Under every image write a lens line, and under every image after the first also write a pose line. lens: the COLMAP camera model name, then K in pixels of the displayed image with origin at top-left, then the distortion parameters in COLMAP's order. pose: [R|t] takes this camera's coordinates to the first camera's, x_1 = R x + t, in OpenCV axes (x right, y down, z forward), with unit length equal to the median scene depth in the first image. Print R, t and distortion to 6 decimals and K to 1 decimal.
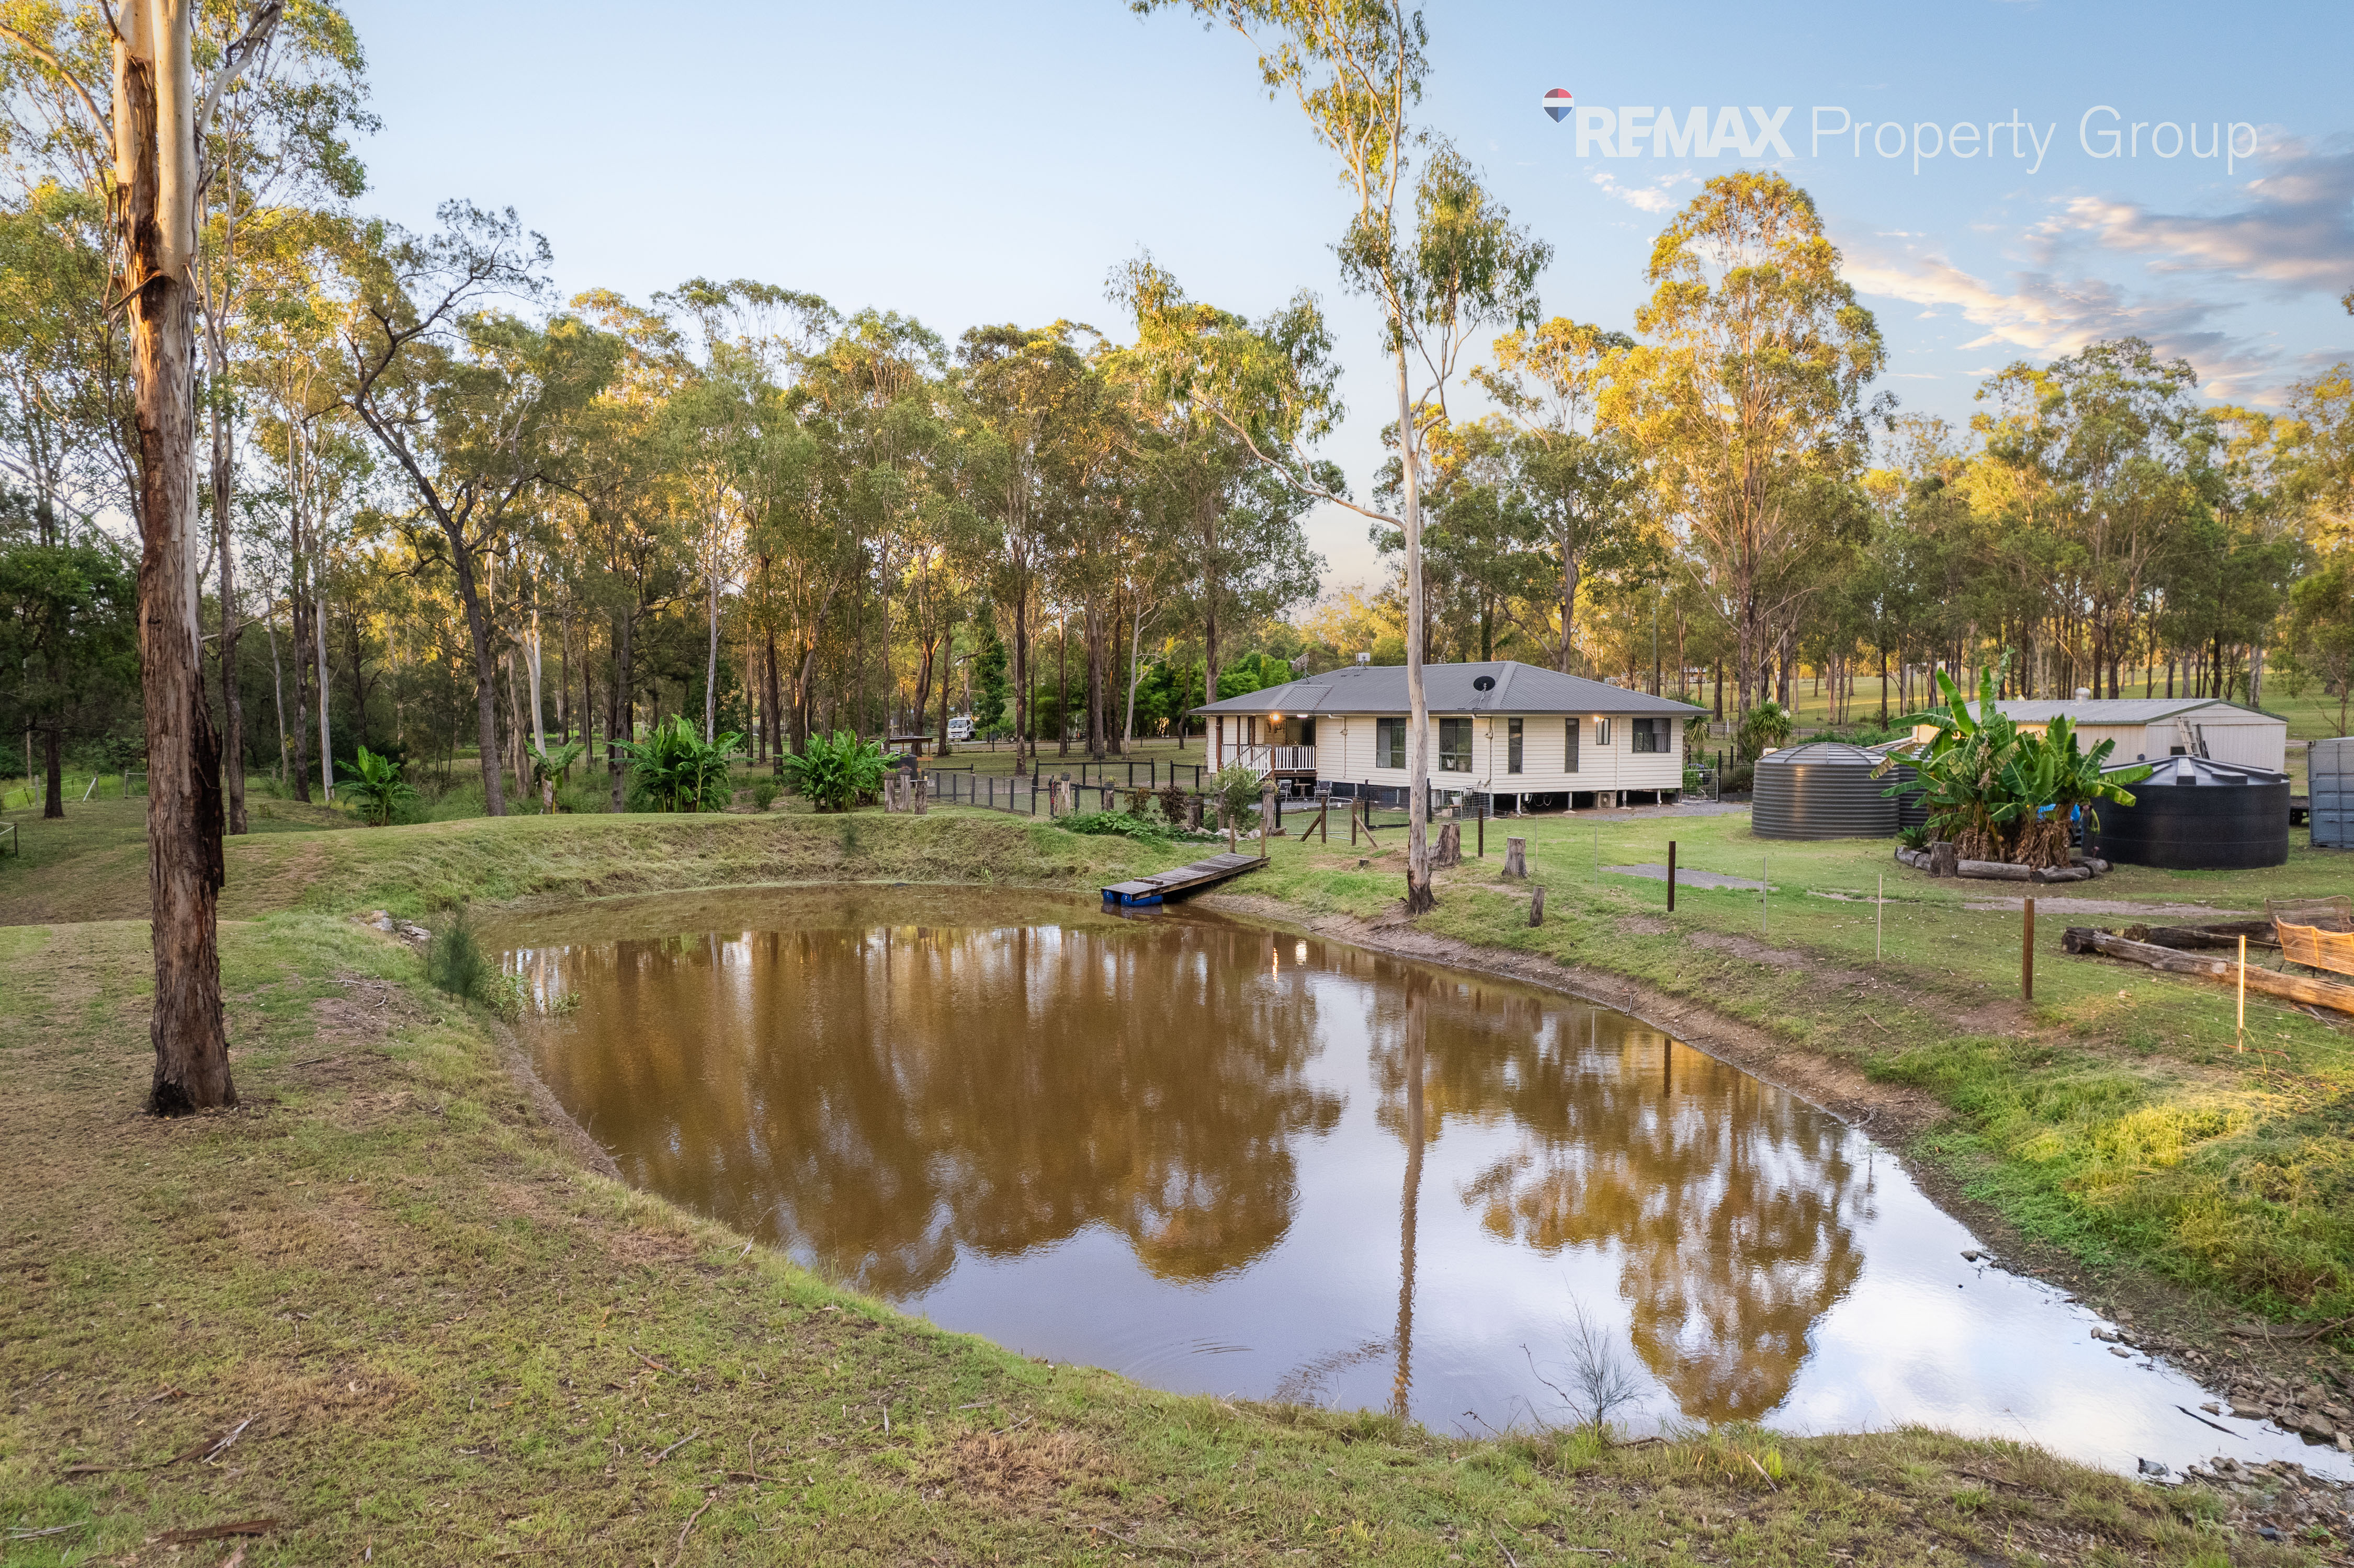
lens RADIAL K [[1480.0, 0, 1175.0], [0, 1480.0, 787.3], [0, 0, 1]] dist [-0.001885, -0.000165]
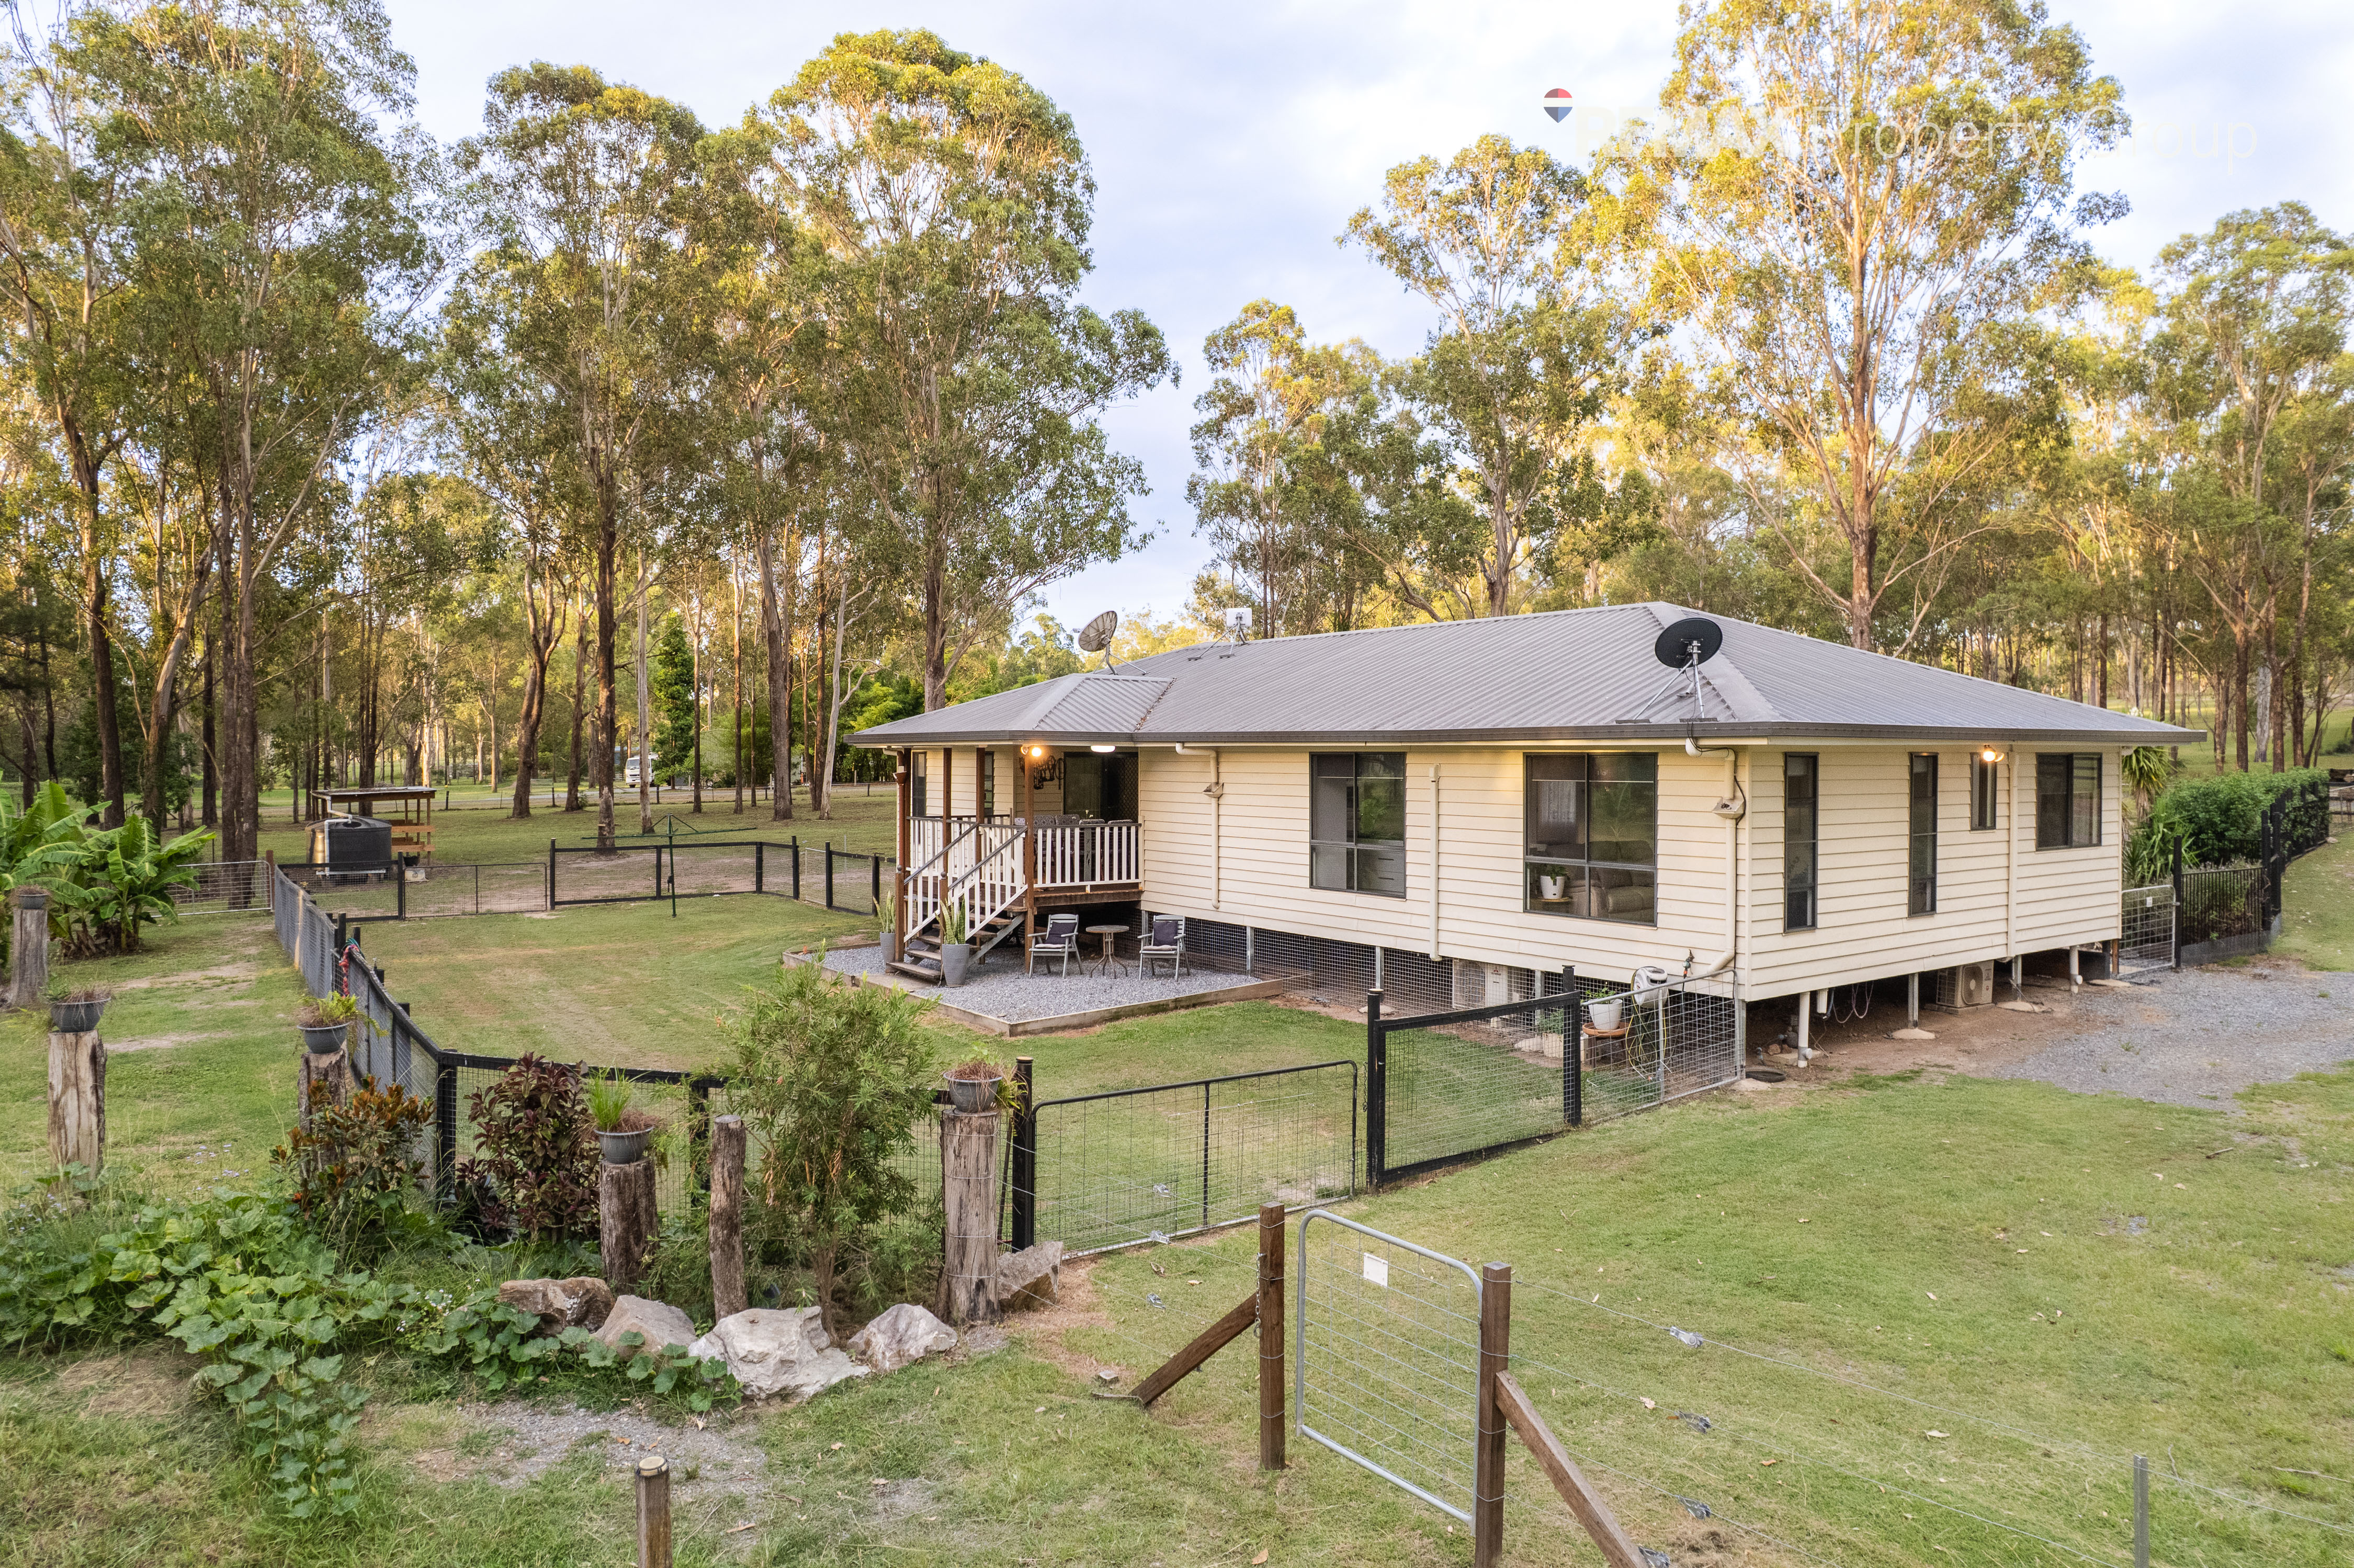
lens RADIAL K [[1480.0, 0, 1179.6], [0, 1480.0, 776.0], [0, 0, 1]] dist [-0.001885, -0.000165]
pose [[0.989149, -0.002875, 0.146890, 0.048827], [0.007531, 0.999486, -0.031148, -0.028959], [-0.146725, 0.031916, 0.988662, 0.620922]]
